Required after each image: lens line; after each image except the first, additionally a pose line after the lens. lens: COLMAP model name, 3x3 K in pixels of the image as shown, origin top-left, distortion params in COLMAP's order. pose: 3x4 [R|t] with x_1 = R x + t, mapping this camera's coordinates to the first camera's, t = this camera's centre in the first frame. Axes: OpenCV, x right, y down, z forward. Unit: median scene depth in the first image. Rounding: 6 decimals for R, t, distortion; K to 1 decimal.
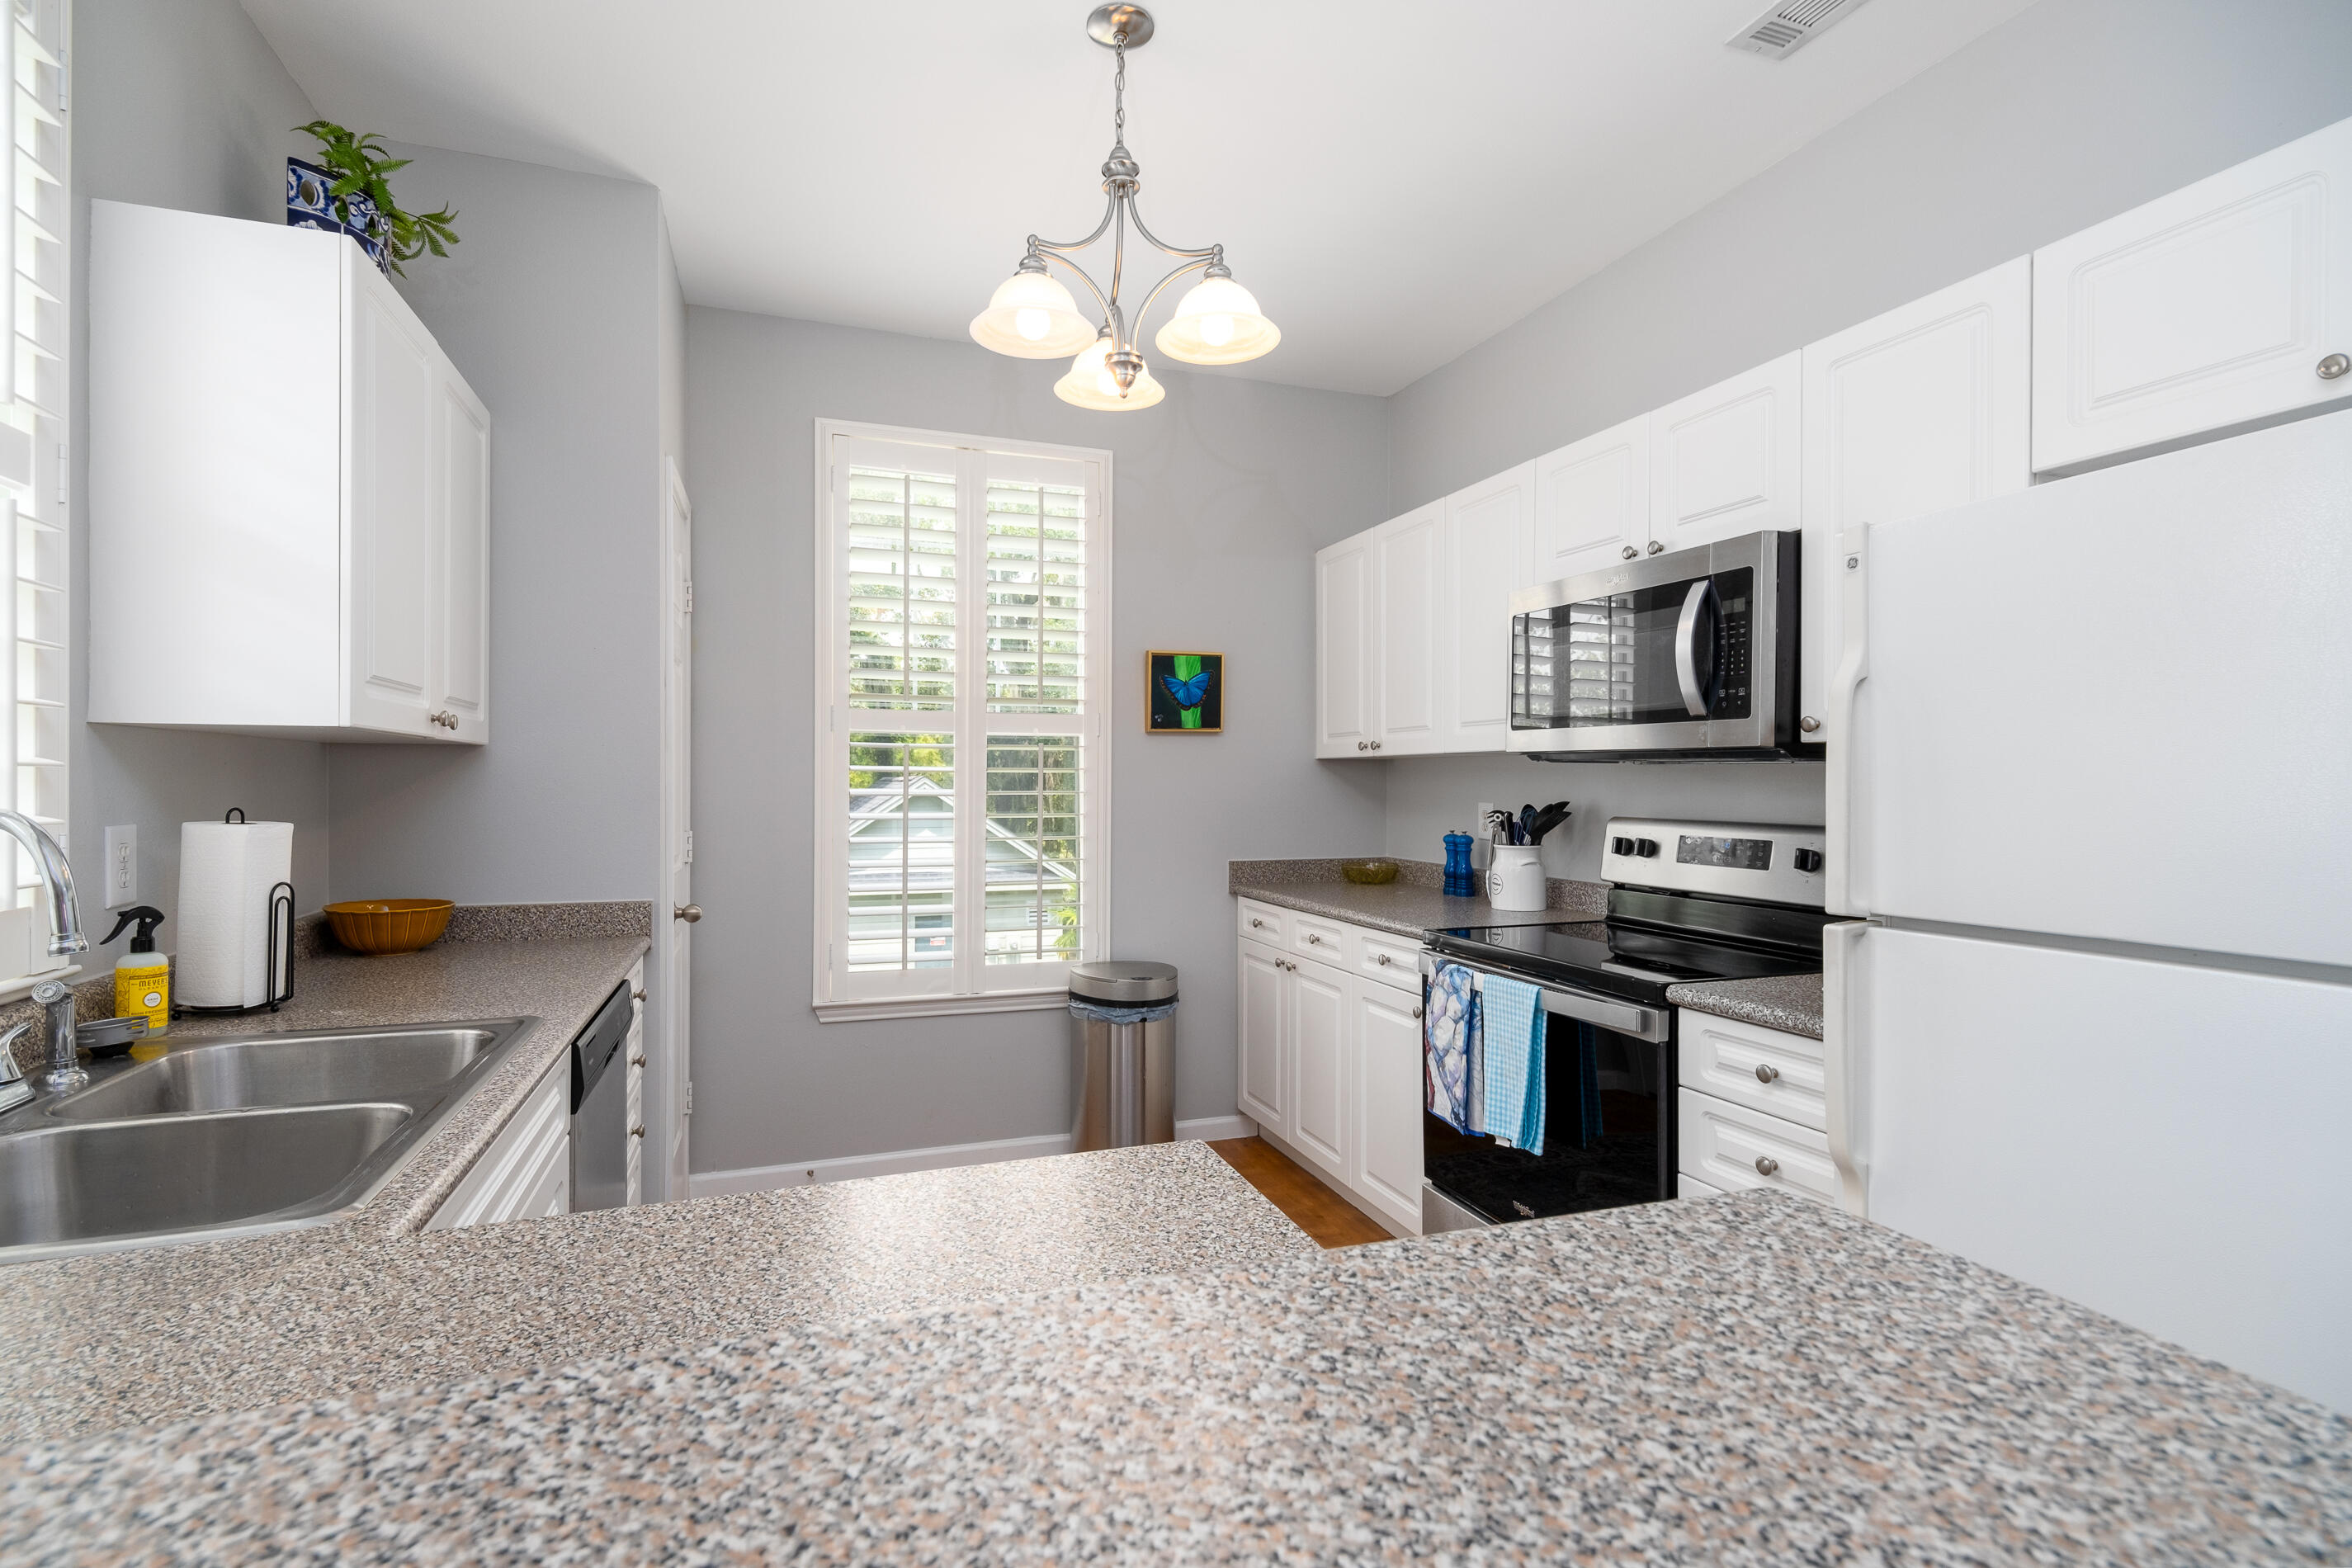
lens RADIAL K [[1059.9, 0, 1150.1], [0, 1059.9, 786.4], [0, 0, 1]] dist [0.001917, -0.002318]
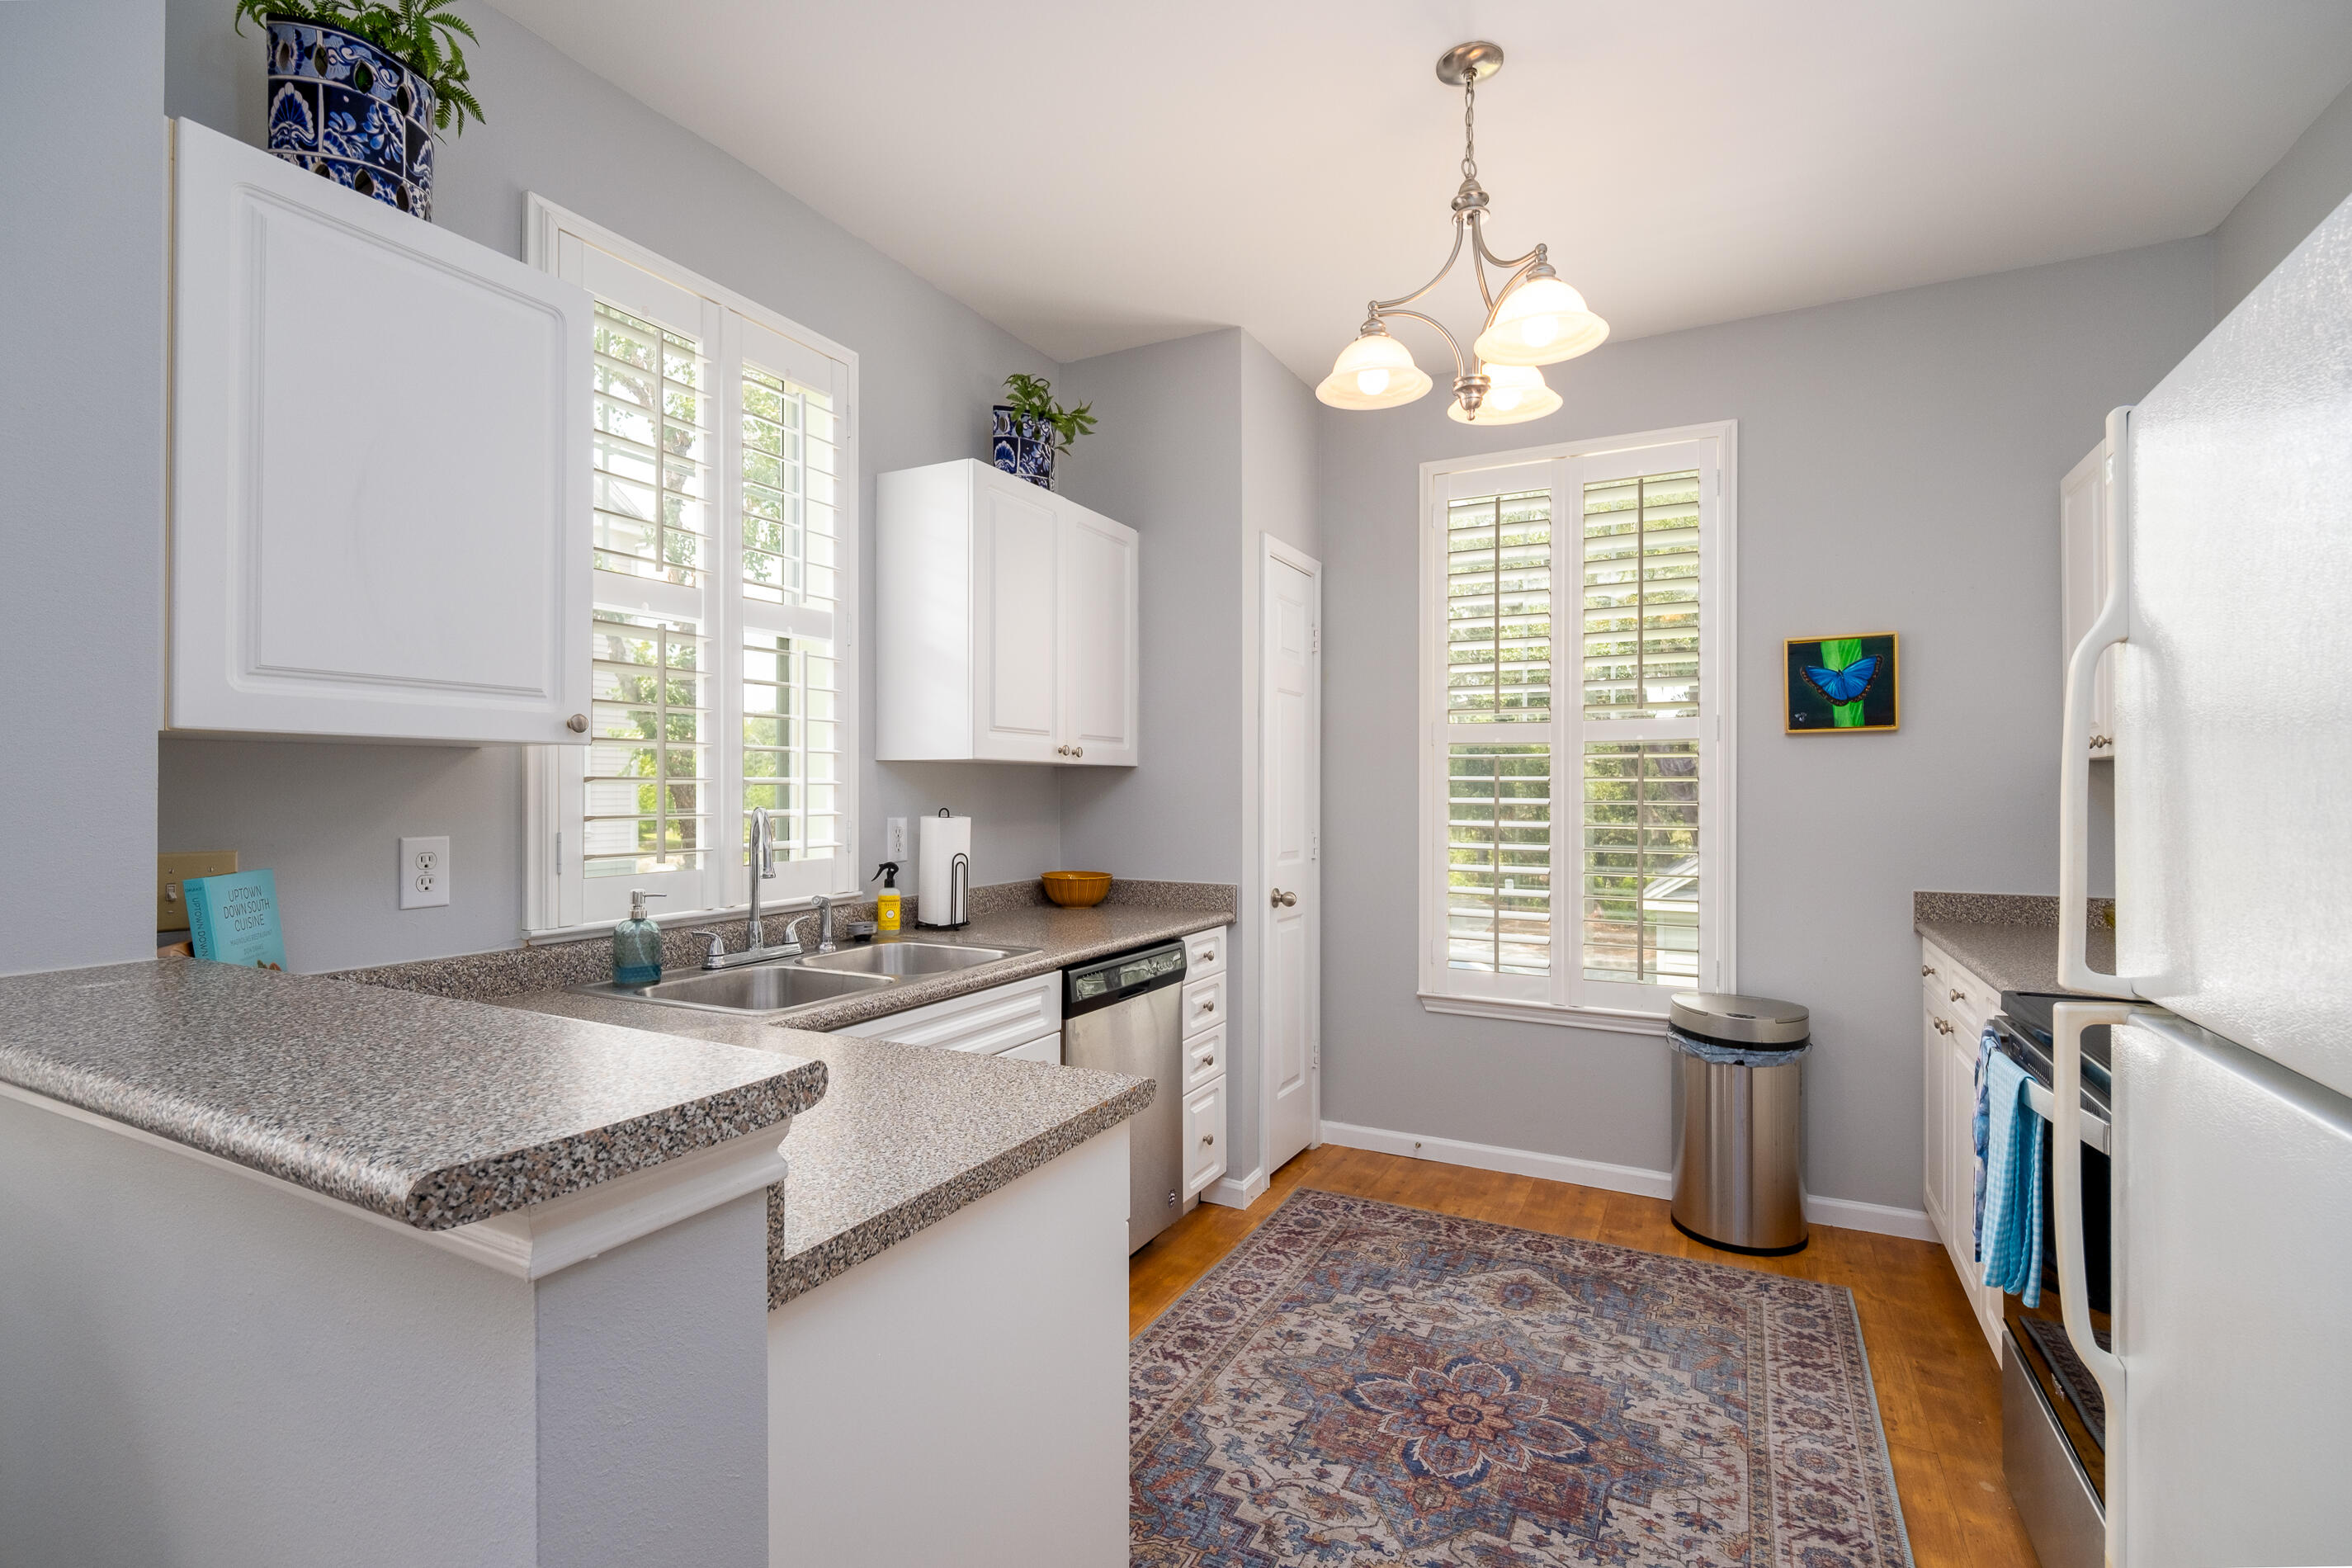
lens RADIAL K [[1059.9, 0, 1174.9], [0, 1059.9, 786.5], [0, 0, 1]] dist [0.001917, -0.002318]
pose [[0.691048, -0.004417, -0.722796, 0.318617], [-0.002005, 0.999966, -0.008028, -0.000403], [0.722807, 0.006996, 0.691015, 0.050656]]
